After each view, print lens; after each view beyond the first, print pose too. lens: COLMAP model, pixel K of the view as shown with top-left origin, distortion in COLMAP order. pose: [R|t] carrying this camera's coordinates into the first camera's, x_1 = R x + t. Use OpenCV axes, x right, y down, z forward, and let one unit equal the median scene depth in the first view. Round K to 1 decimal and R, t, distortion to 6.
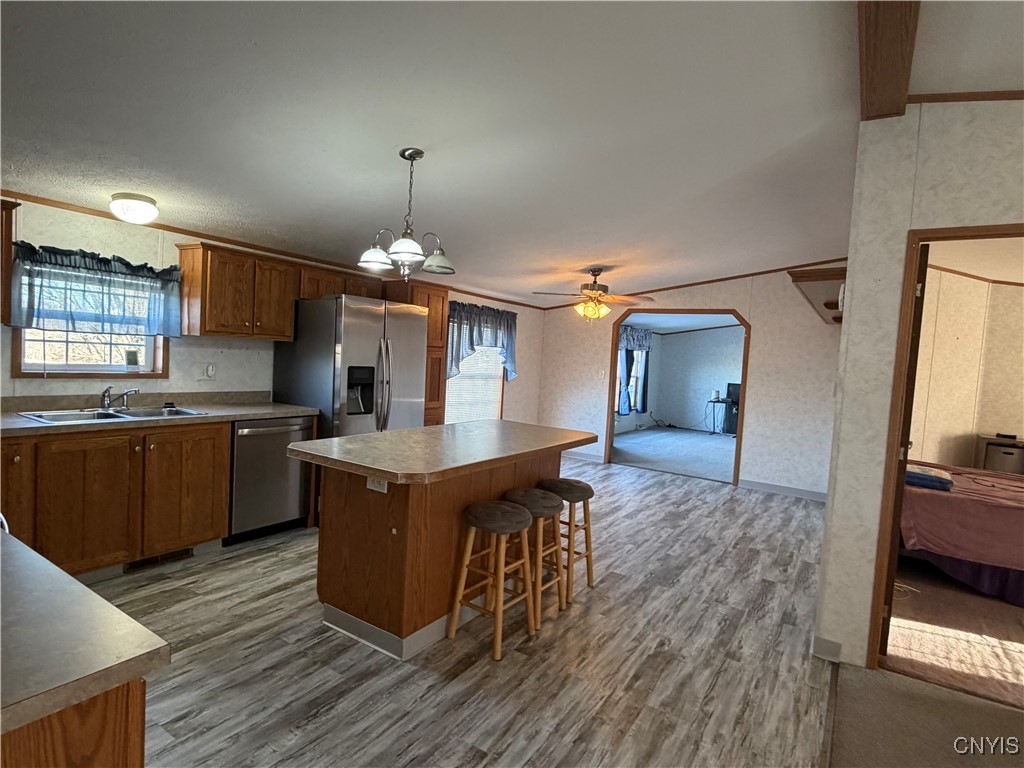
lens RADIAL K [[541.5, 0, 511.8], [0, 541.5, 389.5], [0, 0, 1]] dist [-0.002096, 0.001526]
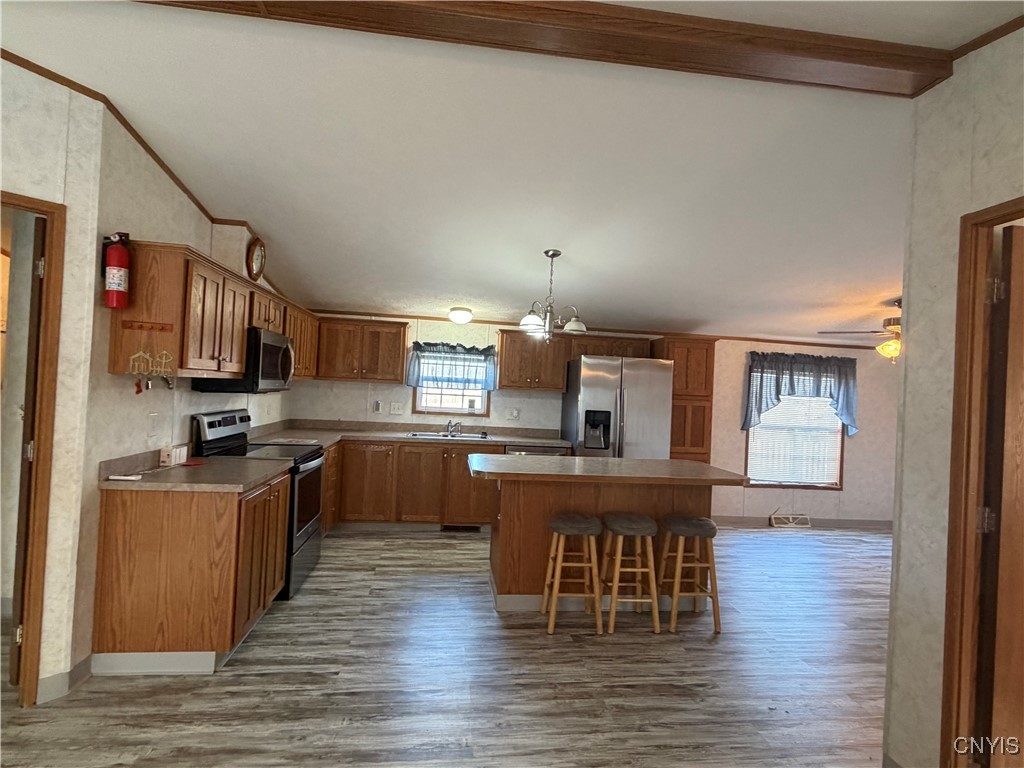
lens RADIAL K [[541.5, 0, 514.8], [0, 541.5, 389.2], [0, 0, 1]] dist [-0.002096, 0.001526]
pose [[0.649351, -0.028686, -0.759947, 0.666133], [-0.057869, 0.994527, -0.086989, 0.034340], [0.758284, 0.100464, 0.644137, 0.049132]]
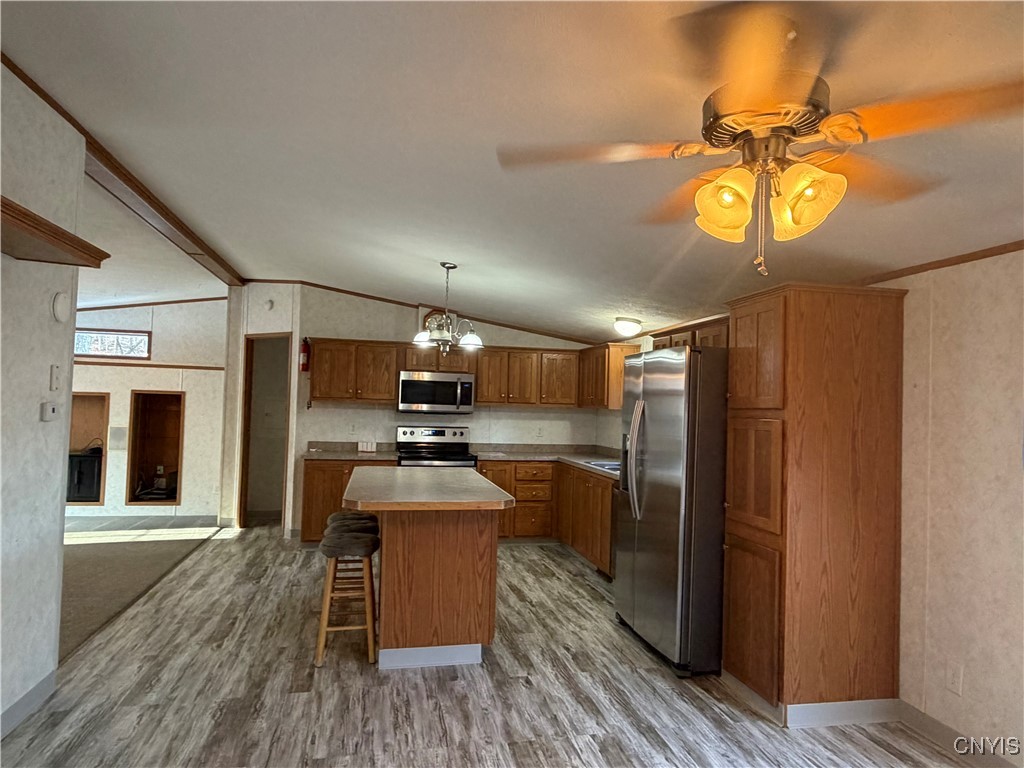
lens RADIAL K [[646.3, 0, 514.1], [0, 646.3, 387.0], [0, 0, 1]] dist [0.015615, -0.008080]
pose [[-0.698705, -0.100877, -0.708262, 0.701958], [-0.119446, 0.992562, -0.023536, -0.087654], [0.705368, 0.068155, -0.705557, 1.918268]]
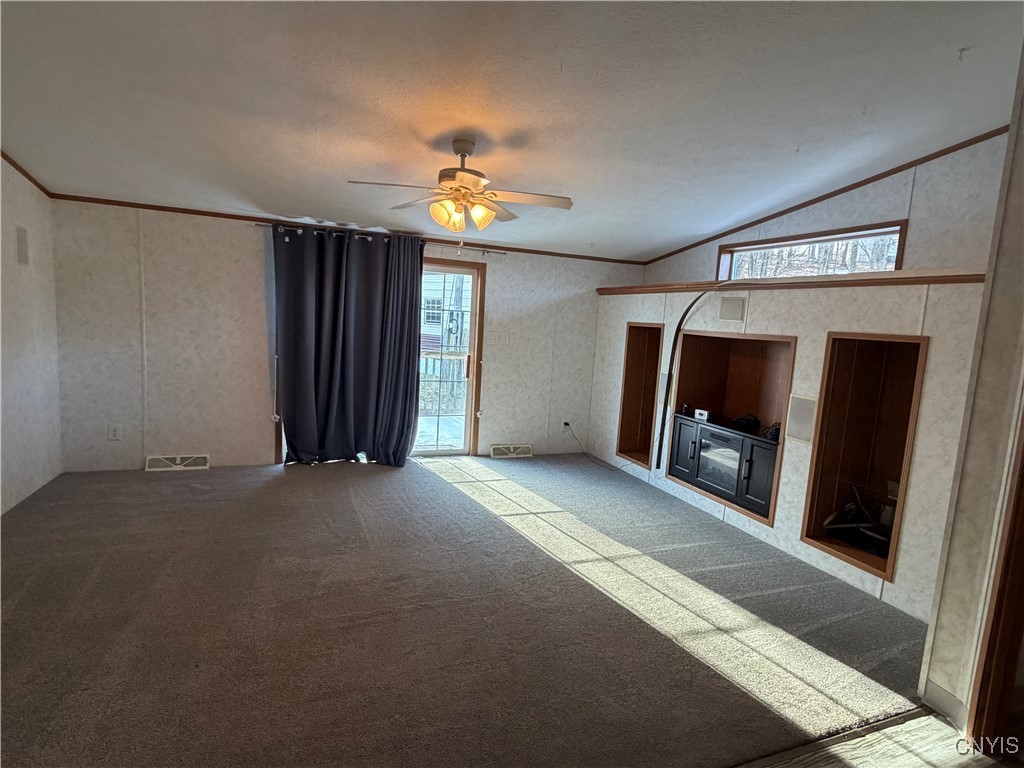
lens RADIAL K [[541.5, 0, 516.0], [0, 541.5, 380.4], [0, 0, 1]] dist [-0.002096, 0.001526]
pose [[-0.808022, -0.174796, 0.562625, -0.063432], [-0.074590, 0.977641, 0.196609, -0.037956], [-0.584411, 0.116899, -0.802993, 0.559258]]
